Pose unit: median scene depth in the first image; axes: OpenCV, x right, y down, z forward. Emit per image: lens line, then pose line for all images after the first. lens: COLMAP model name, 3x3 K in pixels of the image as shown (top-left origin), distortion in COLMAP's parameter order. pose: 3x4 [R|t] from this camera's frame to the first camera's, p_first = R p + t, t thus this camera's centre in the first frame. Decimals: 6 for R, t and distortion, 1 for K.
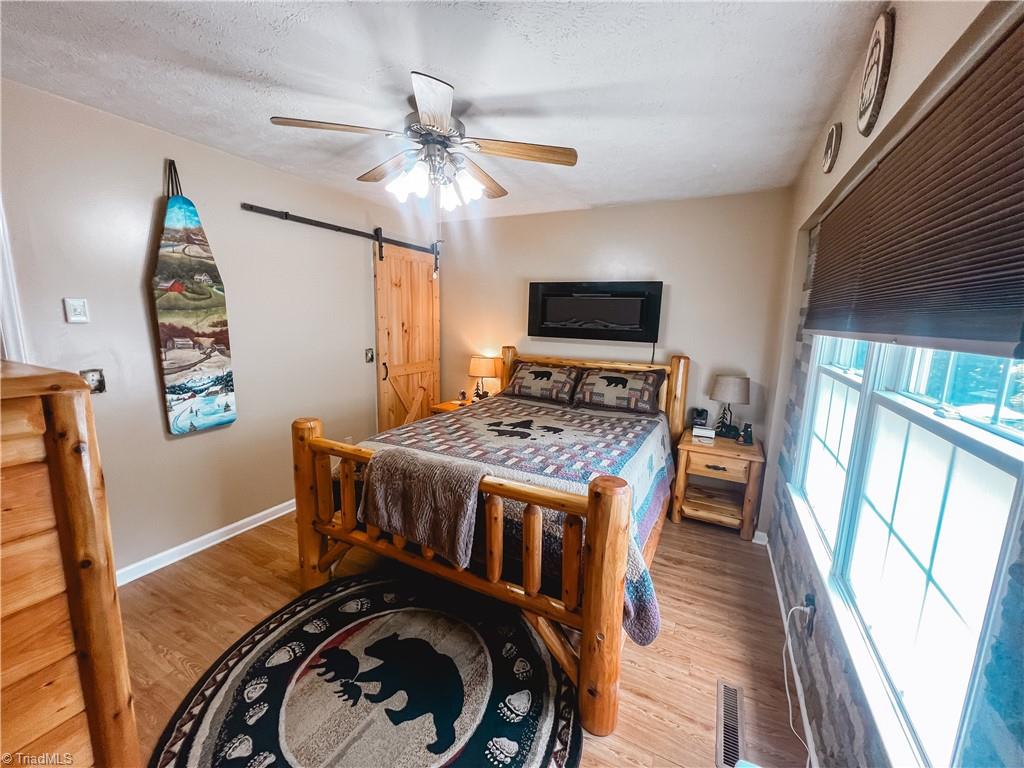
lens RADIAL K [[408.5, 0, 515.1], [0, 408.5, 383.7], [0, 0, 1]] dist [0.000426, 0.000155]
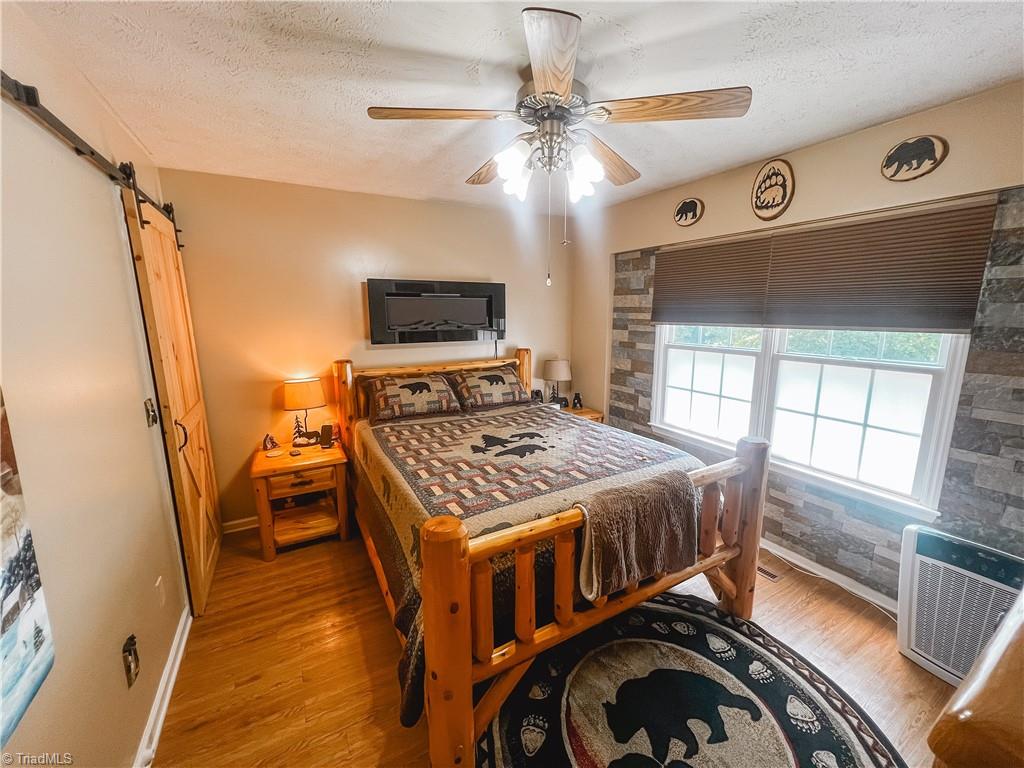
lens RADIAL K [[408.5, 0, 515.1], [0, 408.5, 383.7], [0, 0, 1]] dist [0.000426, 0.000155]
pose [[0.554492, -0.178520, 0.812816, -0.747882], [0.156212, 0.981686, 0.109044, -0.130800], [-0.817396, 0.066507, 0.572224, 0.475729]]
